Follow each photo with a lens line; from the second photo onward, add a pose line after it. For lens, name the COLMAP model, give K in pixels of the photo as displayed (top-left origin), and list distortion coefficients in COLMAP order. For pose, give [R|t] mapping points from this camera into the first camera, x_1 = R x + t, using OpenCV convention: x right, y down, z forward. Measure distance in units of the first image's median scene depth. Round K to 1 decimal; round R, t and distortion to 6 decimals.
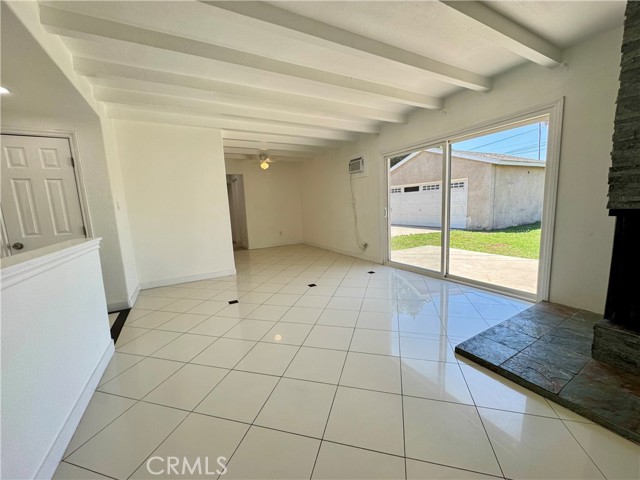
lens RADIAL K [[256.0, 0, 320.0], [0, 256.0, 240.0], [0, 0, 1]] dist [-0.005969, 0.000358]
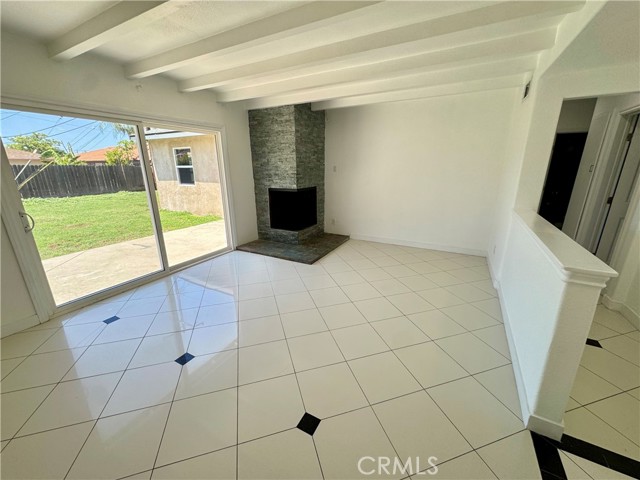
lens RADIAL K [[256.0, 0, 320.0], [0, 256.0, 240.0], [0, 0, 1]] dist [-0.005969, 0.000358]
pose [[-0.540275, -0.185770, 0.820727, -0.553837], [0.144553, 0.940340, 0.308002, -0.171328], [-0.828980, 0.285044, -0.481188, 0.921628]]
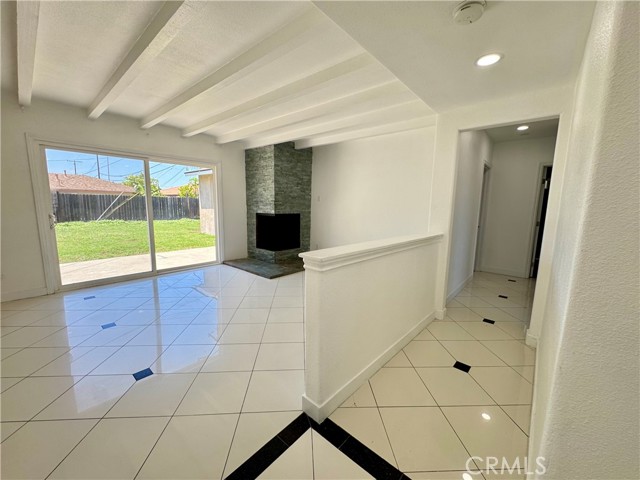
lens RADIAL K [[256.0, 0, 320.0], [0, 256.0, 240.0], [0, 0, 1]] dist [-0.005969, 0.000358]
pose [[-0.348224, -0.092108, 0.932875, -0.825120], [0.125024, 0.981707, 0.143598, -0.077812], [-0.929037, 0.166636, -0.330338, 0.637165]]
